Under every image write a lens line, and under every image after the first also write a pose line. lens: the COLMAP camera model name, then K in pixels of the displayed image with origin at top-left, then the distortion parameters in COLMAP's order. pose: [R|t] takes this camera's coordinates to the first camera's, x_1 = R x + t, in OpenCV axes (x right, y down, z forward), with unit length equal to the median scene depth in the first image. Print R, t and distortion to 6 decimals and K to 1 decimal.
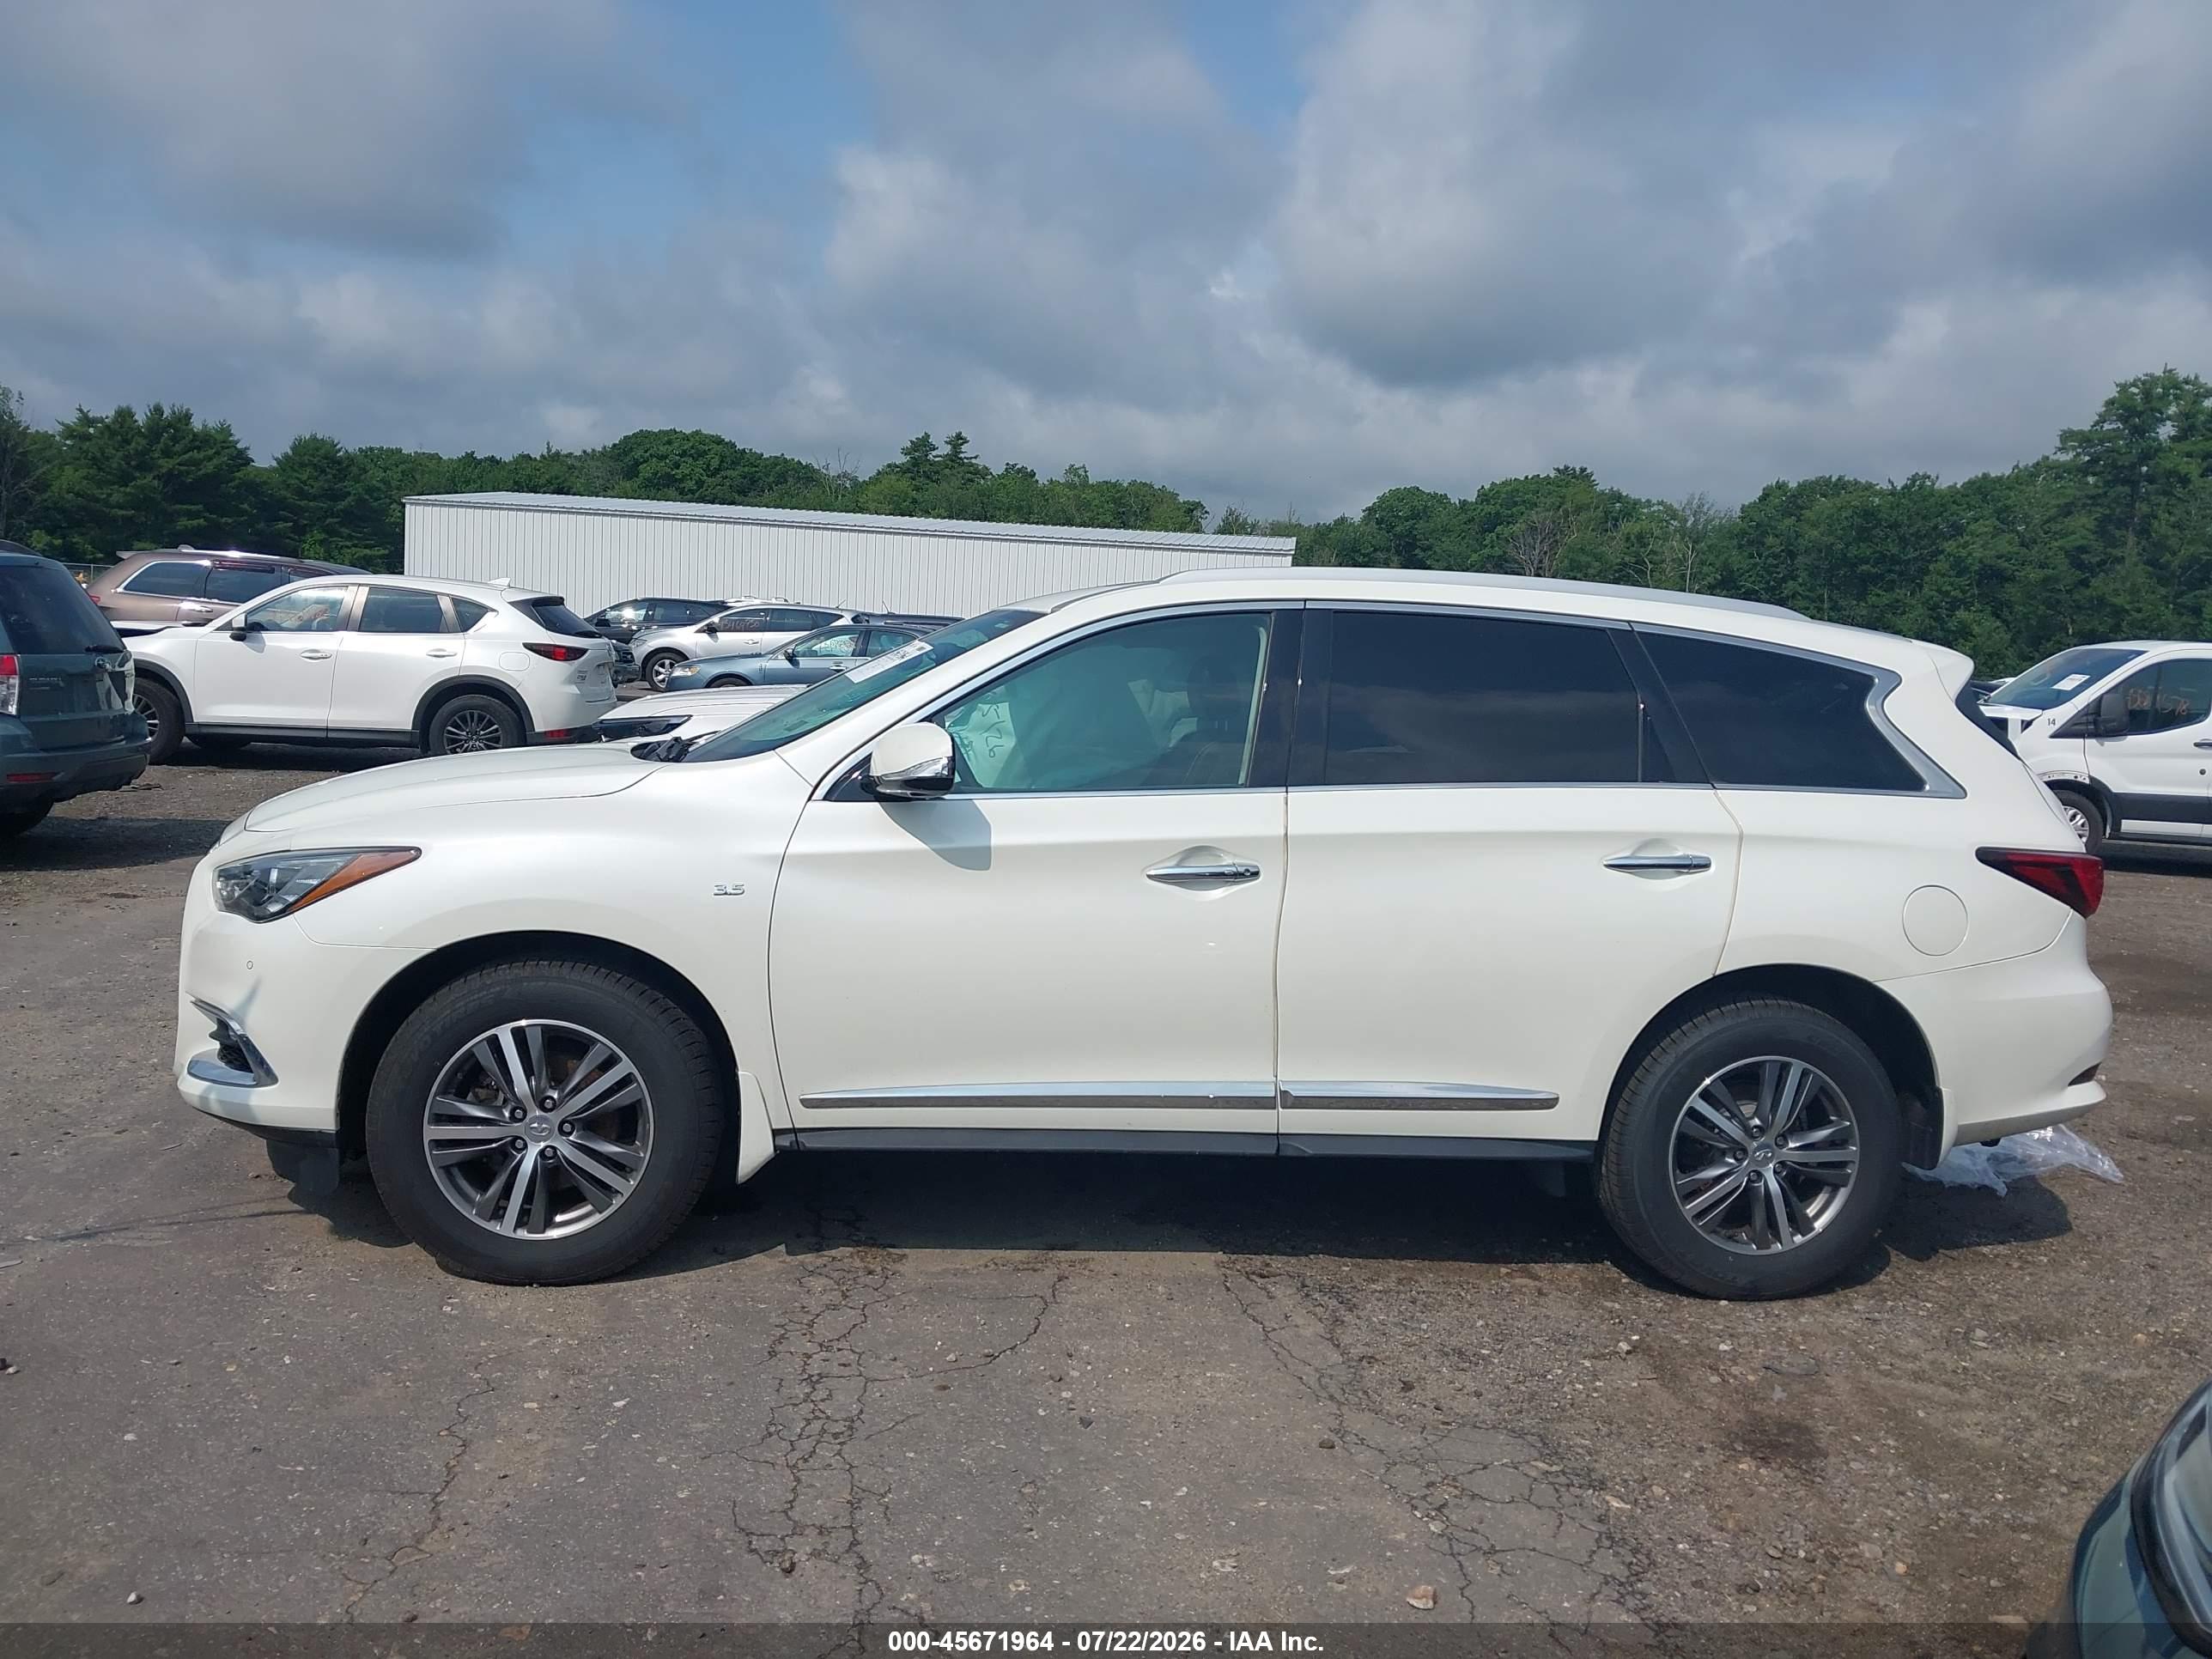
lens RADIAL K [[1735.4, 0, 1114.7], [0, 1735.4, 839.6], [0, 0, 1]] dist [0.024045, -0.033284]
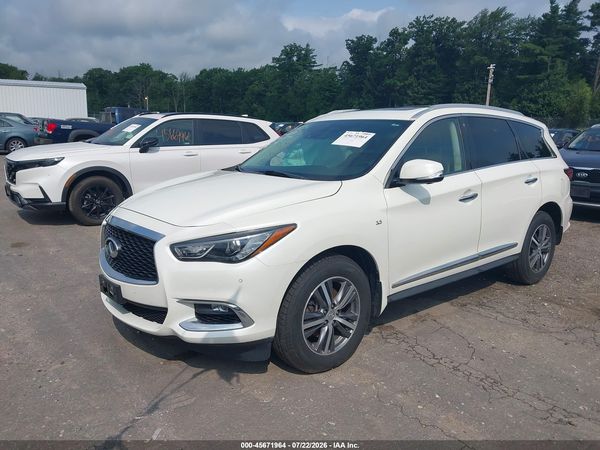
lens RADIAL K [[470.7, 0, 300.3], [0, 470.7, 229.4], [0, 0, 1]] dist [0.024045, -0.033284]
pose [[0.836636, -0.154481, 0.525525, -0.697873], [0.086042, 0.984560, 0.152438, -0.085116], [-0.540960, -0.082318, 0.837010, 0.369482]]
